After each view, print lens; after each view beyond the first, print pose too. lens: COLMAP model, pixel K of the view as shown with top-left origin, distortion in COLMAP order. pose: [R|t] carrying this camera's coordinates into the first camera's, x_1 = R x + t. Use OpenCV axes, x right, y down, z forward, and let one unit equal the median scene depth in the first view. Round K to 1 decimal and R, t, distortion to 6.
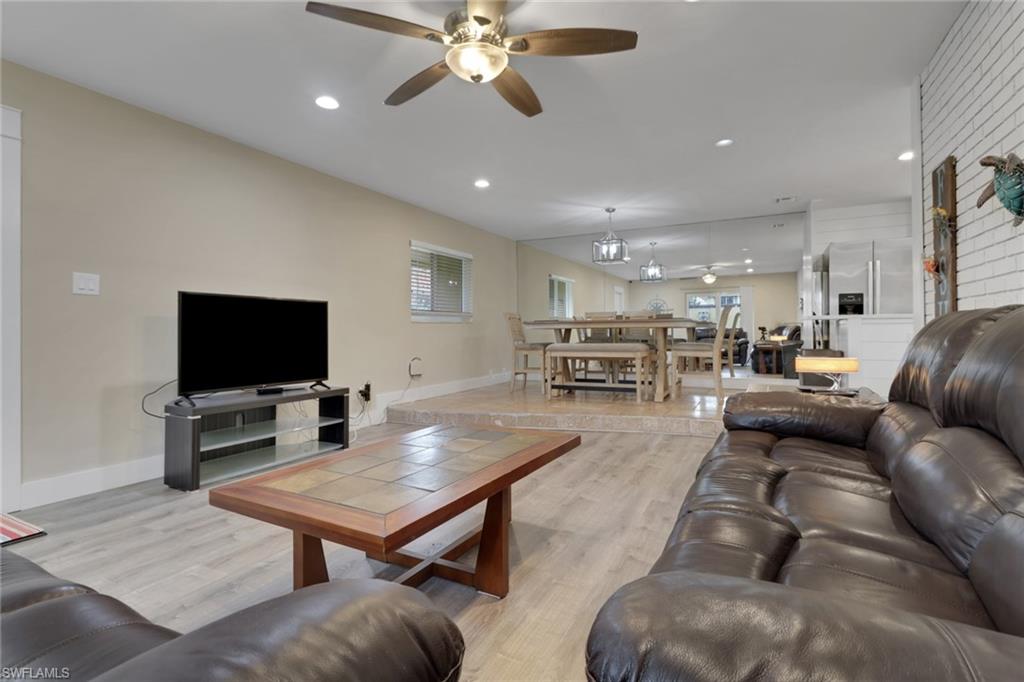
lens RADIAL K [[470.0, 0, 531.9], [0, 470.0, 333.3], [0, 0, 1]] dist [-0.030232, 0.000470]
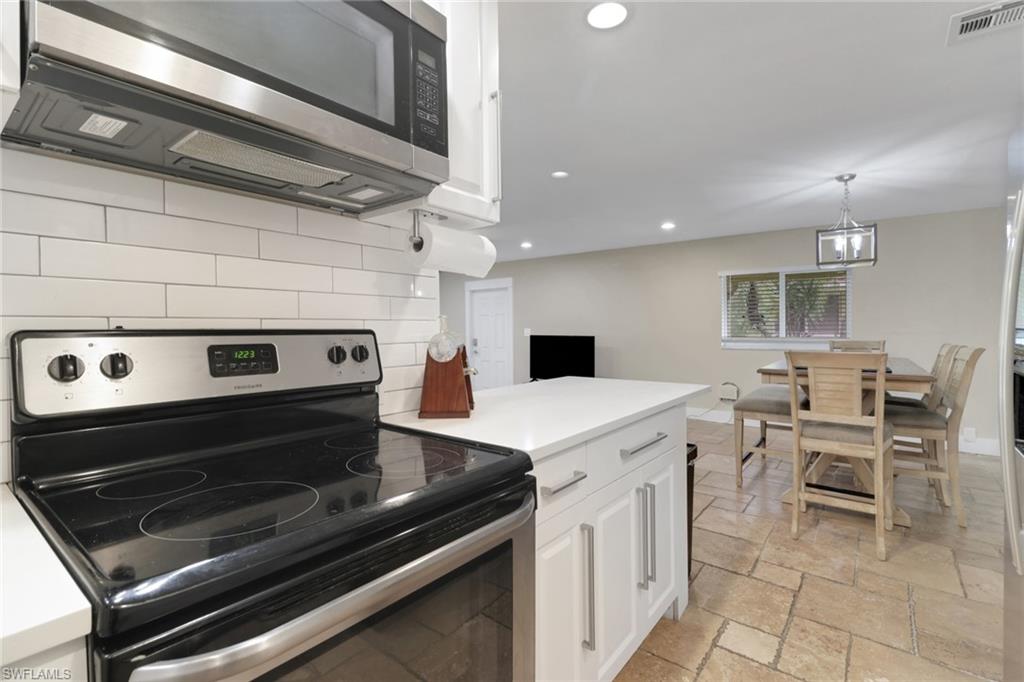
lens RADIAL K [[488.2, 0, 512.7], [0, 488.2, 323.0], [0, 0, 1]] dist [-0.000262, -0.000010]
pose [[-0.223968, -0.000098, -0.974597, 1.392095], [0.005408, 0.999984, -0.001343, -0.122980], [0.974582, -0.005572, -0.223964, 1.155659]]
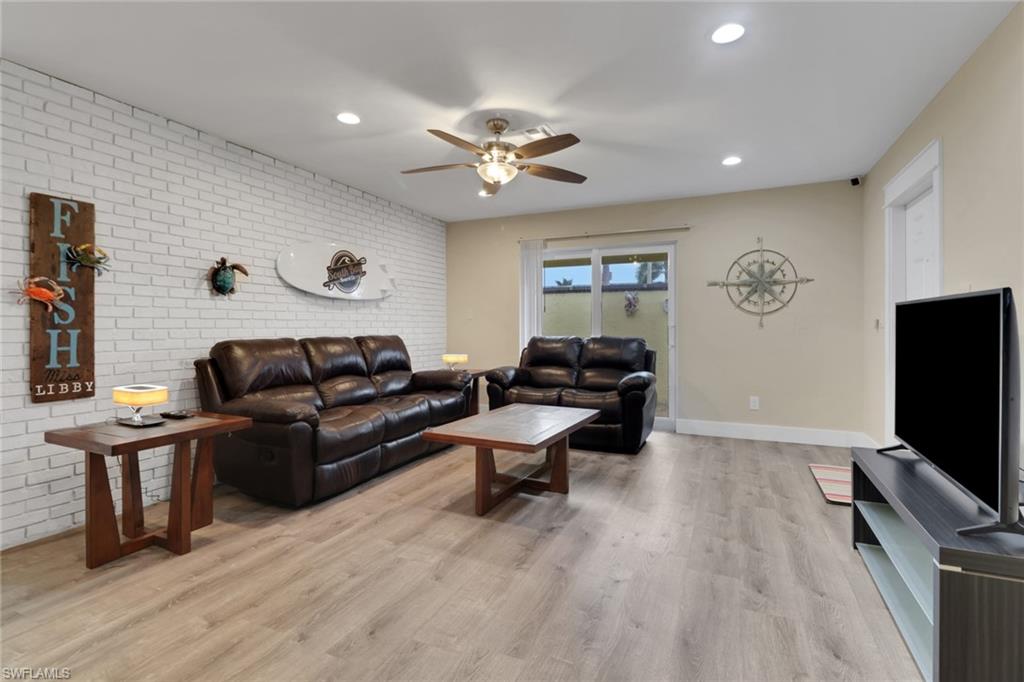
lens RADIAL K [[483.8, 0, 512.6], [0, 483.8, 330.7], [0, 0, 1]] dist [0.002471, 0.000170]
pose [[-0.999928, 0.007787, -0.009122, -0.081368], [0.007704, 0.999929, 0.009081, -0.047561], [0.009192, 0.009010, -0.999917, 1.400234]]
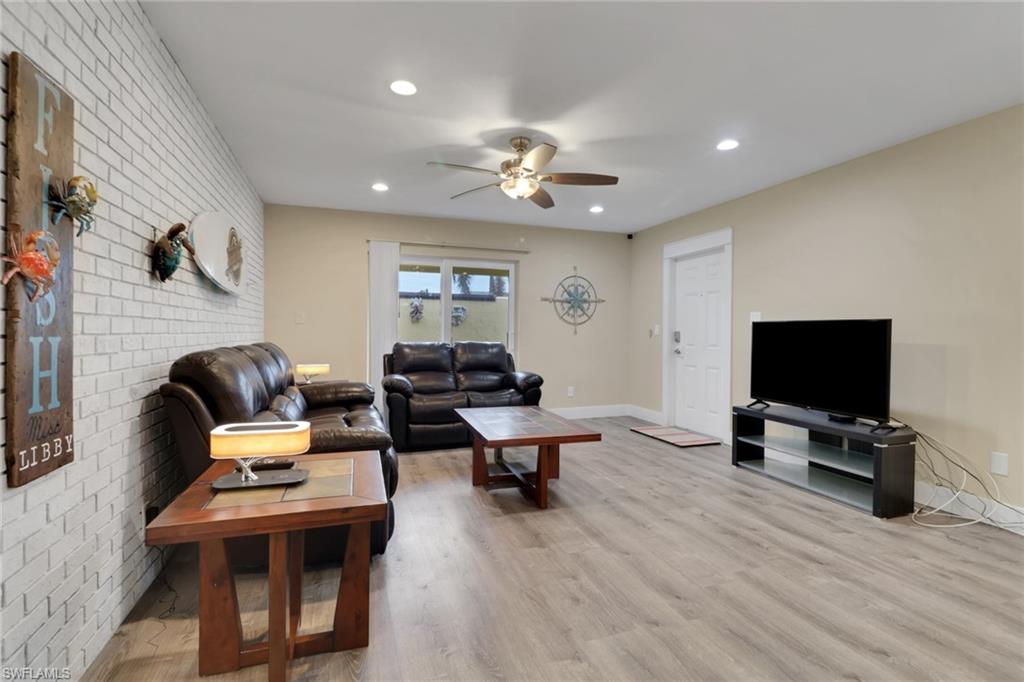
lens RADIAL K [[480.9, 0, 512.0], [0, 480.9, 341.0], [0, 0, 1]] dist [0.001029, -0.000368]
pose [[-0.715492, 0.013679, -0.698487, 0.582108], [-0.003389, 0.999729, 0.023050, -0.054335], [0.698612, 0.018859, -0.715252, 1.179925]]
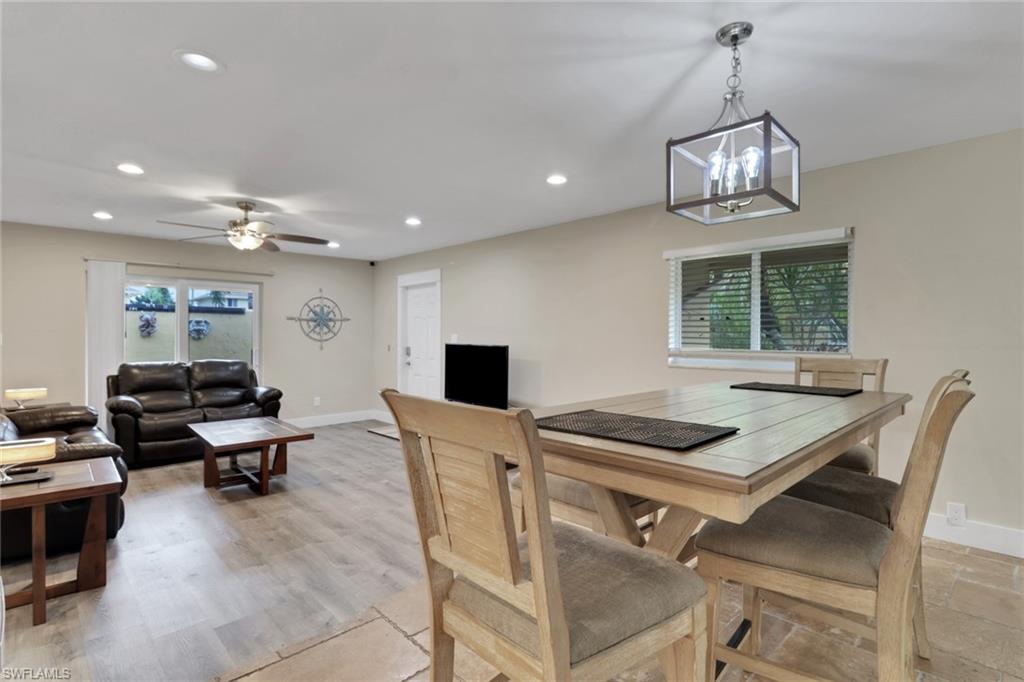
lens RADIAL K [[515.5, 0, 522.4], [0, 515.5, 337.3], [0, 0, 1]] dist [0.025874, -0.019765]
pose [[-0.362972, 0.012303, -0.931719, 0.838679], [-0.001794, 0.999902, 0.013902, -0.117018], [0.931798, 0.006718, -0.362915, 1.588250]]
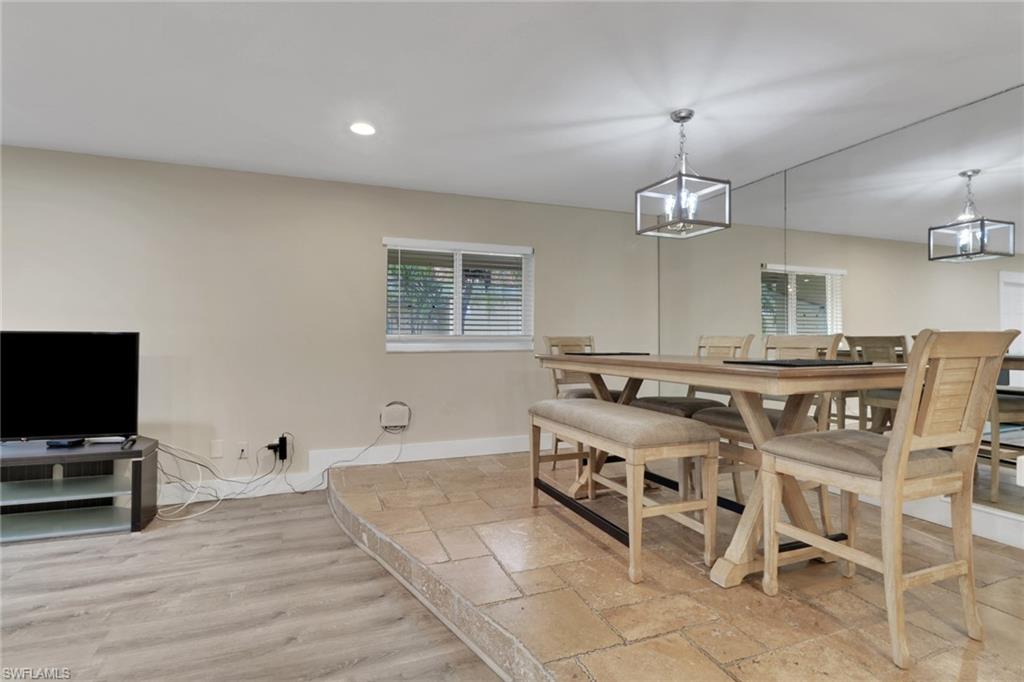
lens RADIAL K [[488.7, 0, 513.8], [0, 488.7, 338.4], [0, 0, 1]] dist [-0.013511, -0.000511]
pose [[0.734080, 0.001934, -0.679060, 0.591733], [-0.009499, 0.999927, -0.007420, -0.064599], [0.678996, 0.011898, 0.734045, 0.871300]]
